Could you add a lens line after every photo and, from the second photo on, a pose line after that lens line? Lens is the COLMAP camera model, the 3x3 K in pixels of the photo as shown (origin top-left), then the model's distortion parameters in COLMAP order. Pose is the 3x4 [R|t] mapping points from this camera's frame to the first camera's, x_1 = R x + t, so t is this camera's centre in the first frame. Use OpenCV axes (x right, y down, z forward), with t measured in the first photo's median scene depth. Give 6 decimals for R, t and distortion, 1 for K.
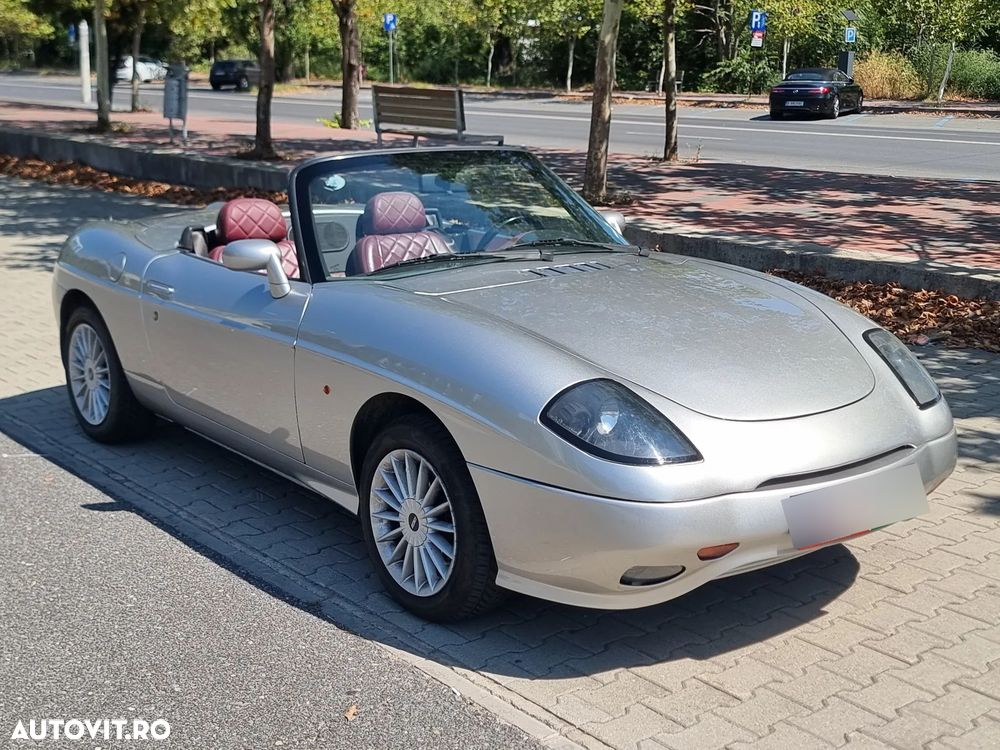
lens RADIAL K [[1317.3, 0, 512.5], [0, 1317.3, 377.6], [0, 0, 1]] dist [0.087899, -0.105222]
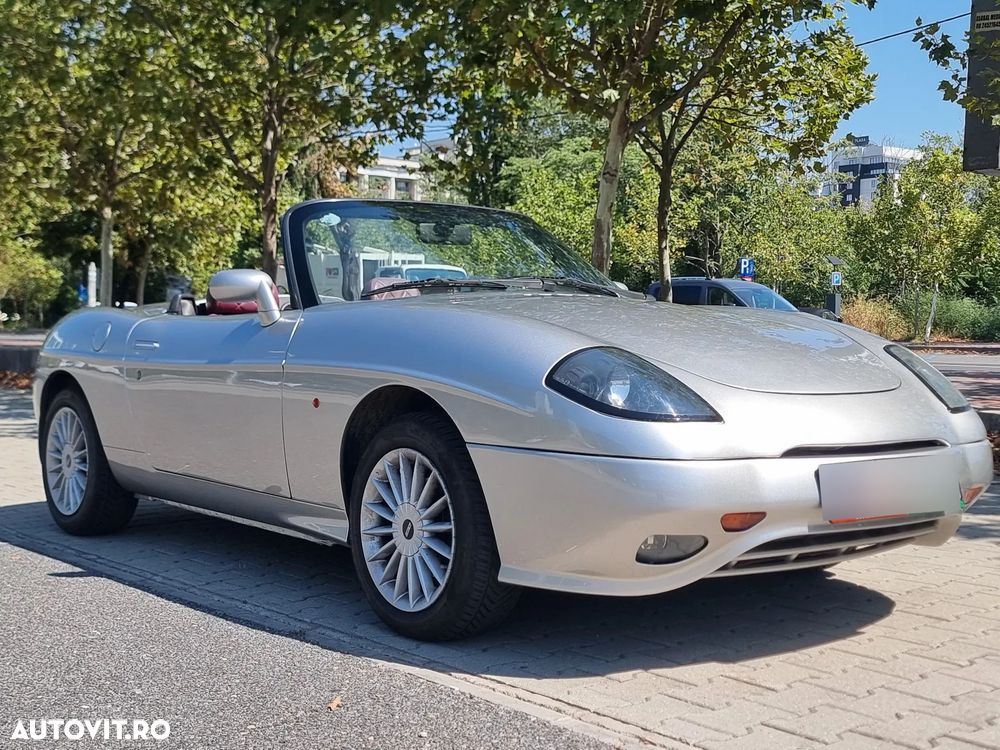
lens RADIAL K [[1320.6, 0, 523.1], [0, 1320.6, 375.7], [0, 0, 1]] dist [0.084992, -0.073248]
pose [[0.999926, -0.007244, 0.009804, -0.003259], [0.008942, 0.982496, -0.186068, 0.171415], [-0.008285, 0.186142, 0.982488, 0.075939]]
